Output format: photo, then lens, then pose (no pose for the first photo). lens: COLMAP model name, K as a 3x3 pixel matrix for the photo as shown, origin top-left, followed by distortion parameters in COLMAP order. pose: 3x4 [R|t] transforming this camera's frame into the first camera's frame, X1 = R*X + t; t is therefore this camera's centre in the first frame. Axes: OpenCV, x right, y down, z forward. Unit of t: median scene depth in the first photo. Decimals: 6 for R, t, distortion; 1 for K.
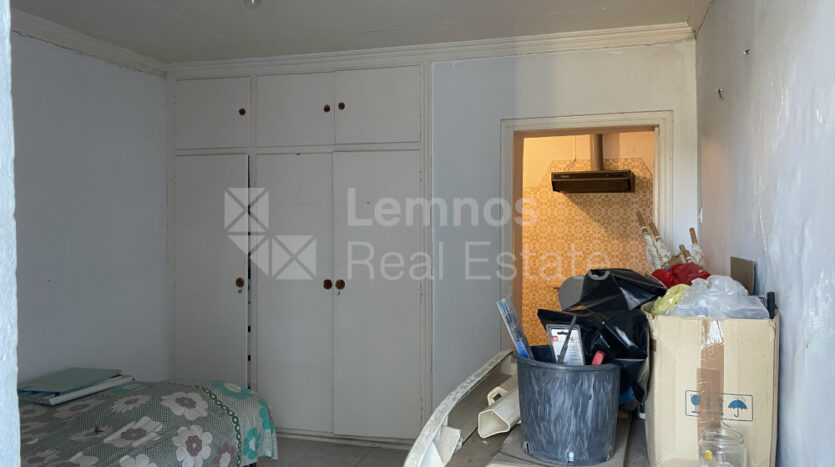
lens RADIAL K [[688.1, 0, 417.0], [0, 688.1, 232.1], [0, 0, 1]] dist [0.019214, 0.005184]
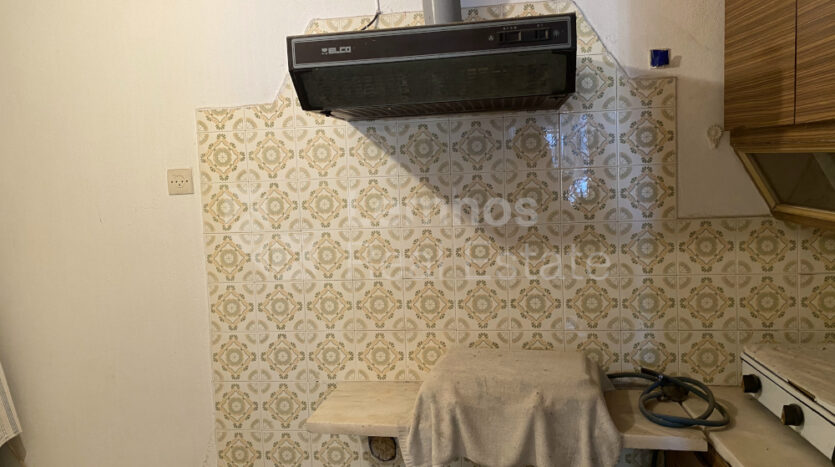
lens RADIAL K [[688.1, 0, 417.7], [0, 688.1, 234.1], [0, 0, 1]] dist [0.019214, 0.005184]
pose [[0.971509, -0.067626, 0.227150, 0.167690], [0.052852, 0.996110, 0.070514, -0.024054], [-0.231035, -0.056499, 0.971304, 0.677397]]
